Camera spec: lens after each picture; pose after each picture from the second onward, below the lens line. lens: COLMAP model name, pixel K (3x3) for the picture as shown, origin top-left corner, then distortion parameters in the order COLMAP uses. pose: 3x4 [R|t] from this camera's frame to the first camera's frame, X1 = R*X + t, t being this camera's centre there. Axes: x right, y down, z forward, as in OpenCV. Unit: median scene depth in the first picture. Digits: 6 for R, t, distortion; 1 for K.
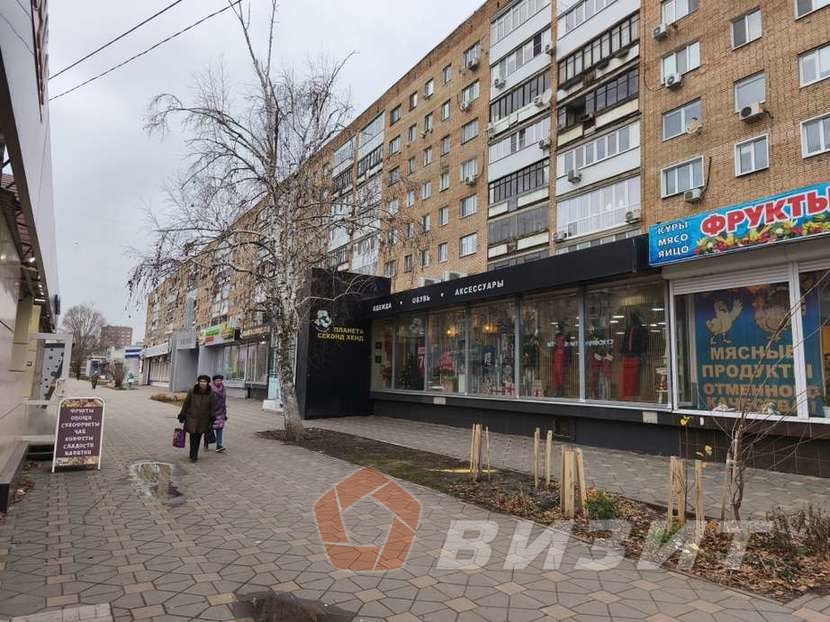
lens RADIAL K [[547.0, 0, 415.0], [0, 547.0, 311.0], [0, 0, 1]] dist [0.077303, -0.062158]
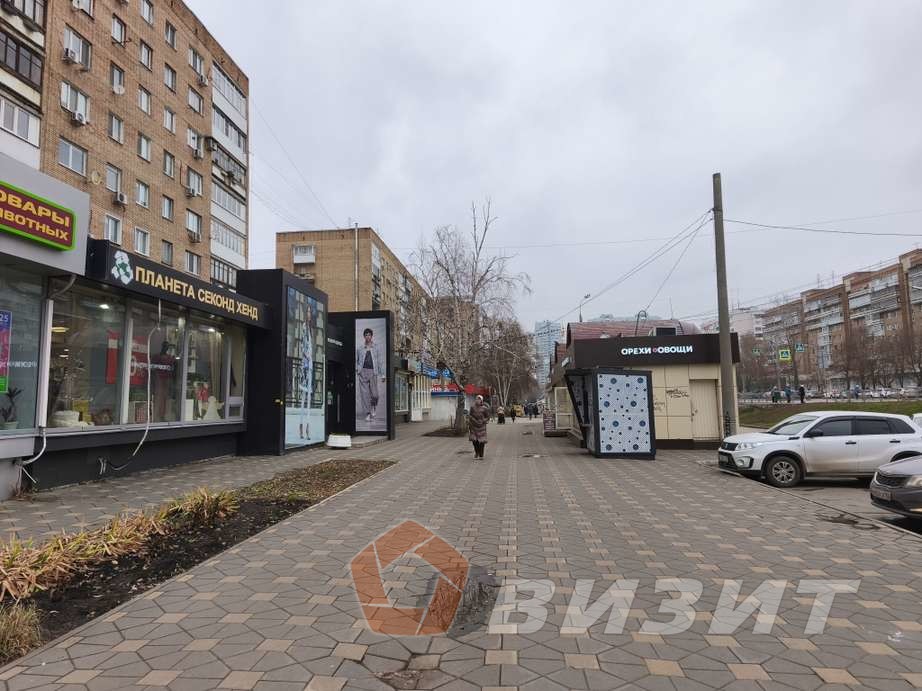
lens RADIAL K [[607.6, 0, 461.0], [0, 607.6, 345.5], [0, 0, 1]] dist [0.077303, -0.062158]
pose [[-0.789105, 0.038198, 0.613069, -0.646122], [-0.083565, 0.982110, -0.168752, 0.117920], [-0.608548, -0.184394, -0.771796, 1.105959]]
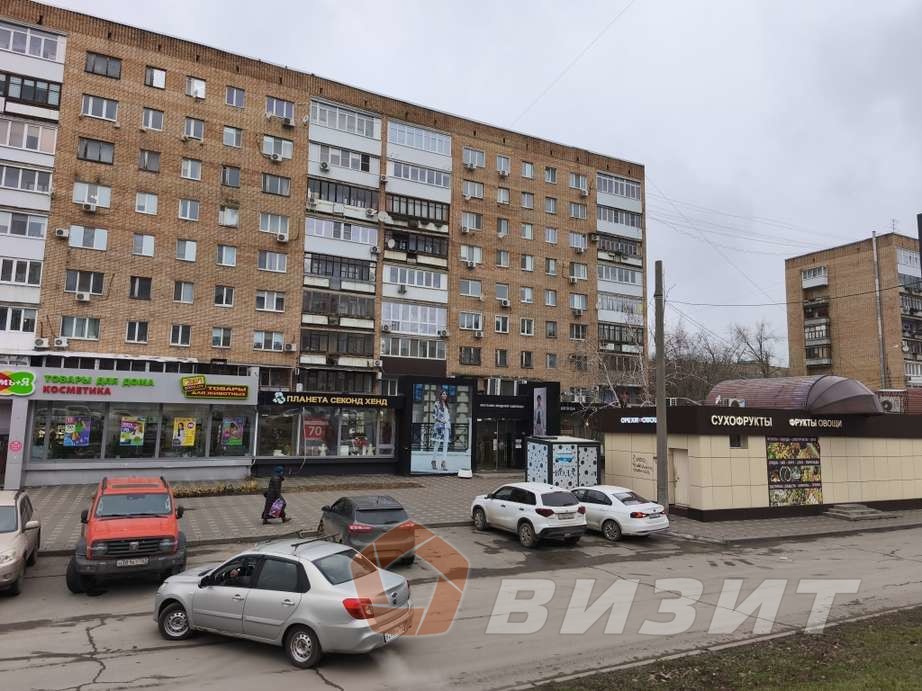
lens RADIAL K [[620.1, 0, 461.0], [0, 620.1, 345.5], [0, 0, 1]] dist [0.041328, 0.001465]
pose [[0.086567, 0.090224, 0.992152, -1.166044], [-0.137224, 0.987478, -0.077826, -0.001408], [-0.986750, -0.129410, 0.097864, 0.642976]]
